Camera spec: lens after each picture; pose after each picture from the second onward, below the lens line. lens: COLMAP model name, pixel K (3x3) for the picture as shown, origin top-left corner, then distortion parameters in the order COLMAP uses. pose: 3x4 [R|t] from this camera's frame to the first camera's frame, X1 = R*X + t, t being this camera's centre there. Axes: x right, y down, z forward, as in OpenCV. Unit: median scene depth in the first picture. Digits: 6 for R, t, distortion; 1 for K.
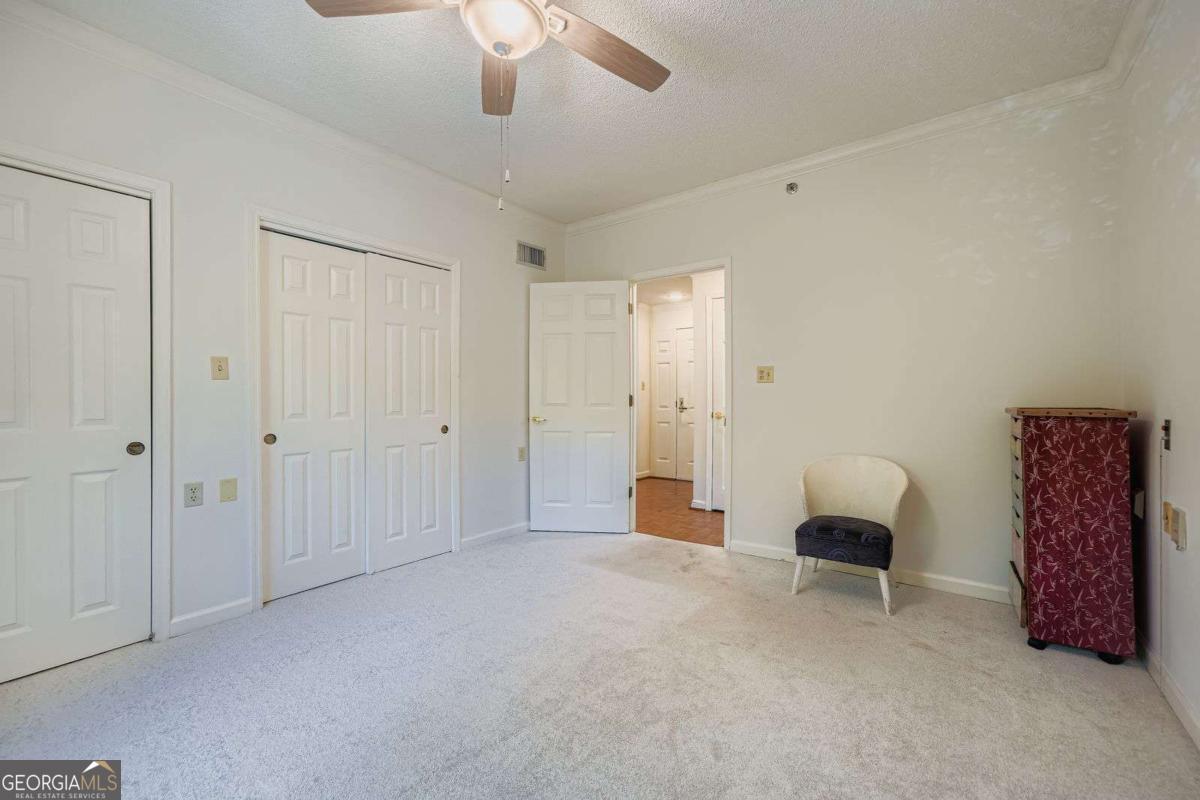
lens RADIAL K [[493.2, 0, 590.6], [0, 493.2, 399.0], [0, 0, 1]] dist [-0.000159, 0.005773]
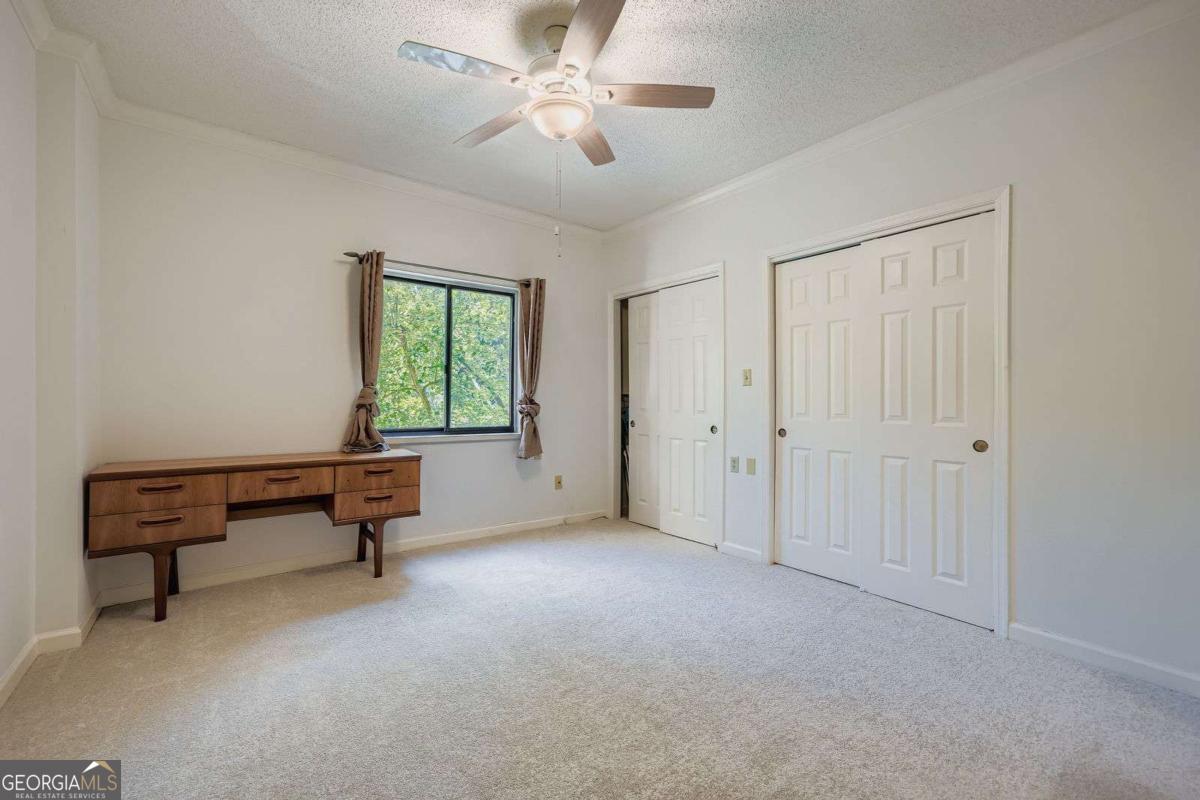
lens RADIAL K [[493.2, 0, 591.3], [0, 493.2, 397.8], [0, 0, 1]] dist [-0.000159, 0.005773]
pose [[-0.234835, -0.000698, -0.972035, 0.594658], [-0.005419, 0.999985, 0.000592, -0.003279], [0.972020, 0.005407, -0.234836, 0.755929]]
